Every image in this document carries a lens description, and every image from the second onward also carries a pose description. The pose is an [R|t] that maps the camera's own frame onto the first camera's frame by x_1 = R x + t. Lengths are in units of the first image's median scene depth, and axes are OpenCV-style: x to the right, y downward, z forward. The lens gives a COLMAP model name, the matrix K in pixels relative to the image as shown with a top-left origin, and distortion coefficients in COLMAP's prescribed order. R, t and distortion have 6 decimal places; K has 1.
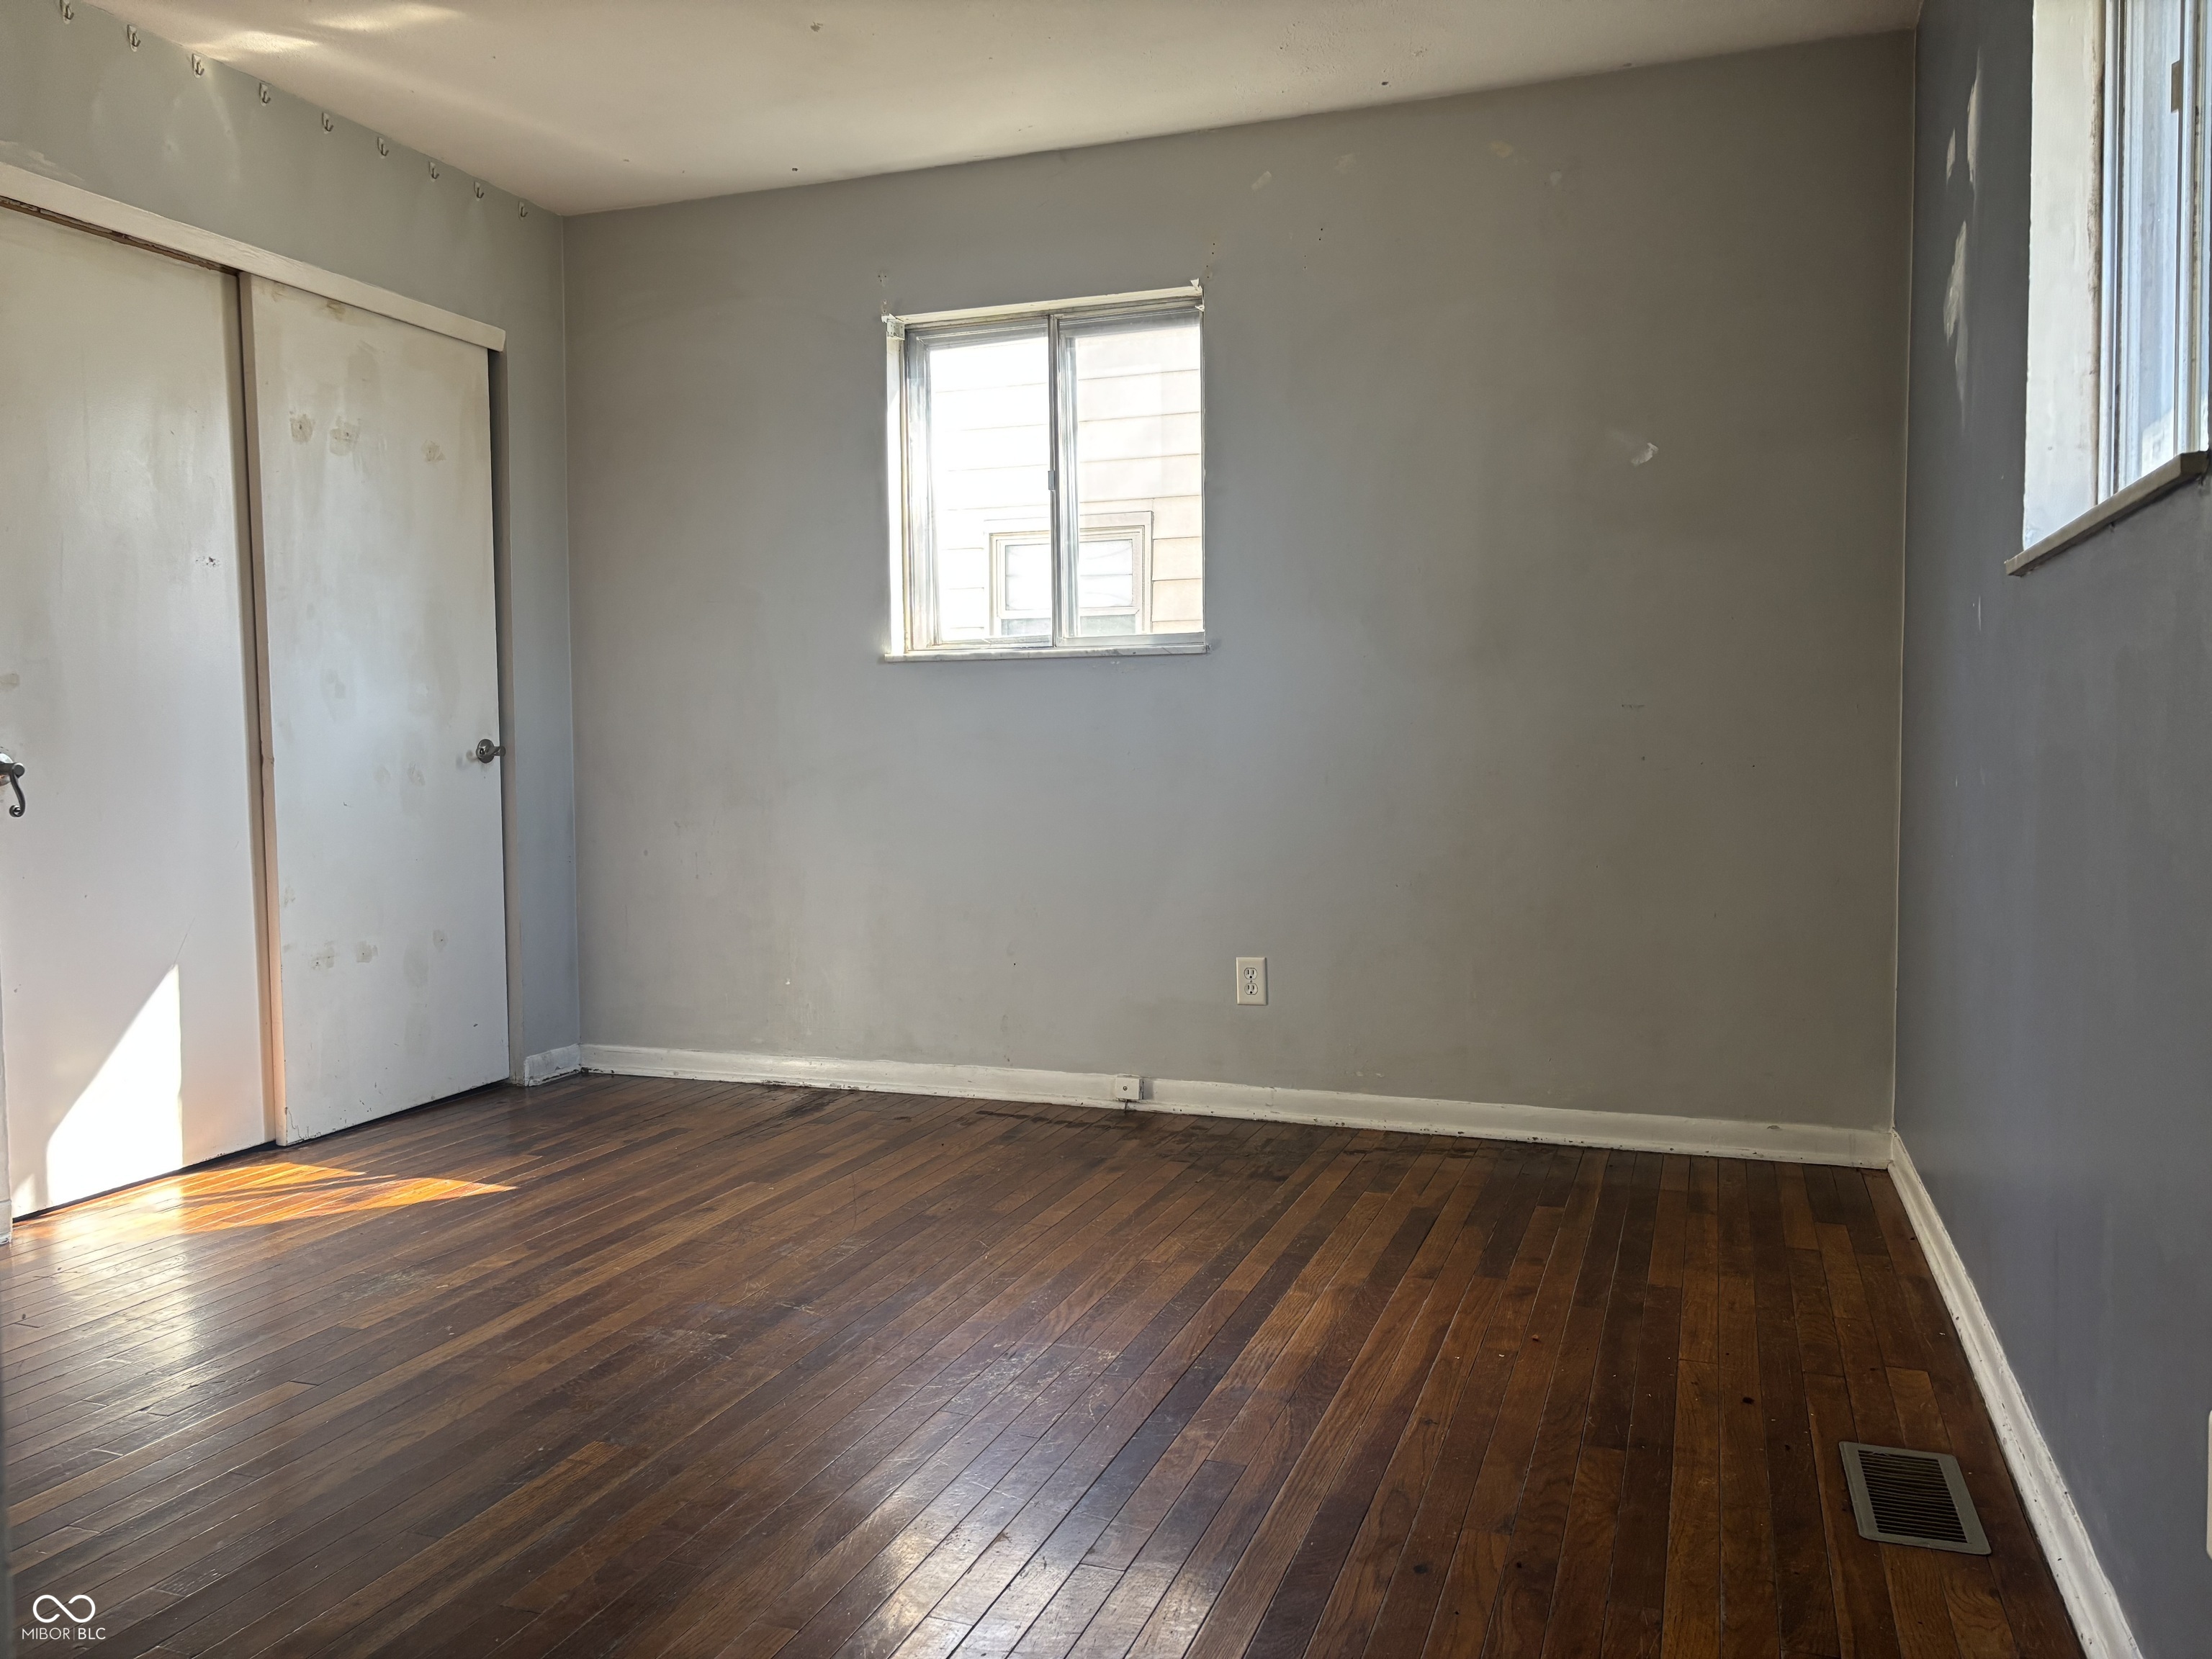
lens RADIAL K [[1662.5, 0, 1103.9], [0, 1662.5, 822.3], [0, 0, 1]] dist [0.045783, -0.042179]
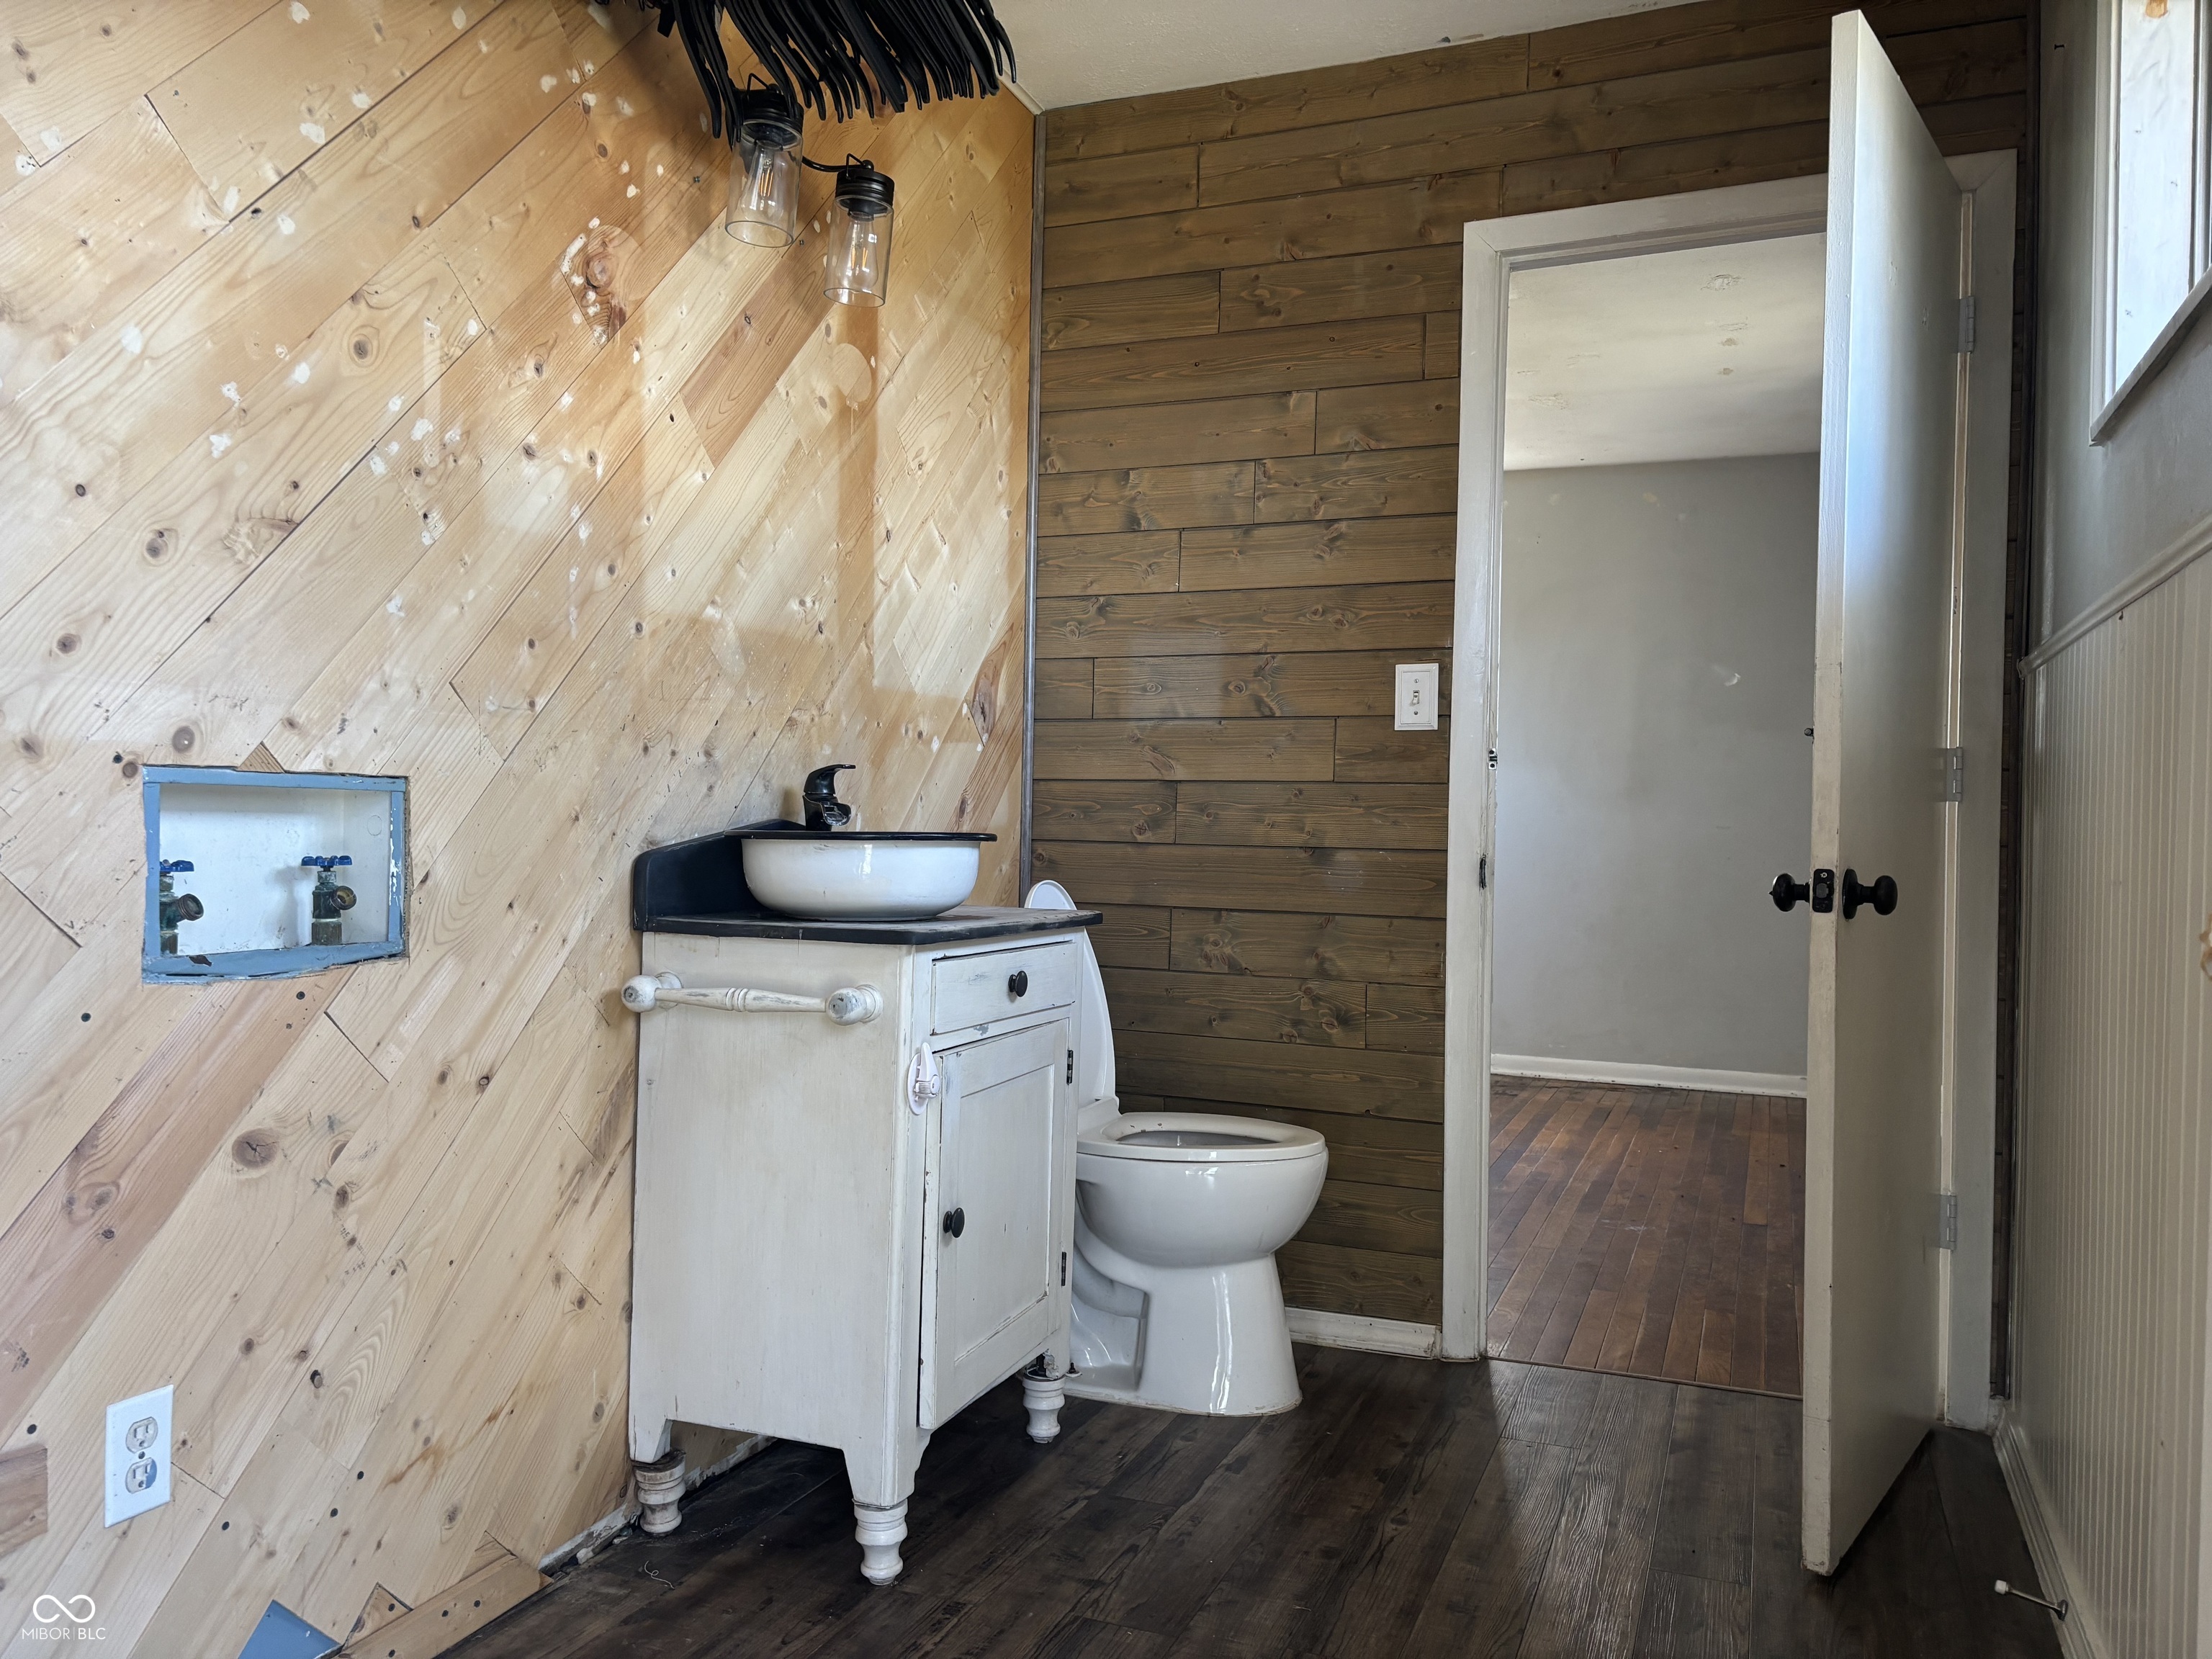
lens RADIAL K [[1662.5, 0, 1108.2], [0, 1662.5, 835.4], [0, 0, 1]] dist [0.045783, -0.042179]
pose [[0.999112, 0.032401, -0.026930, -0.278498], [-0.033544, 0.998507, -0.043100, 0.034414], [0.025493, 0.043966, 0.998708, -0.756349]]
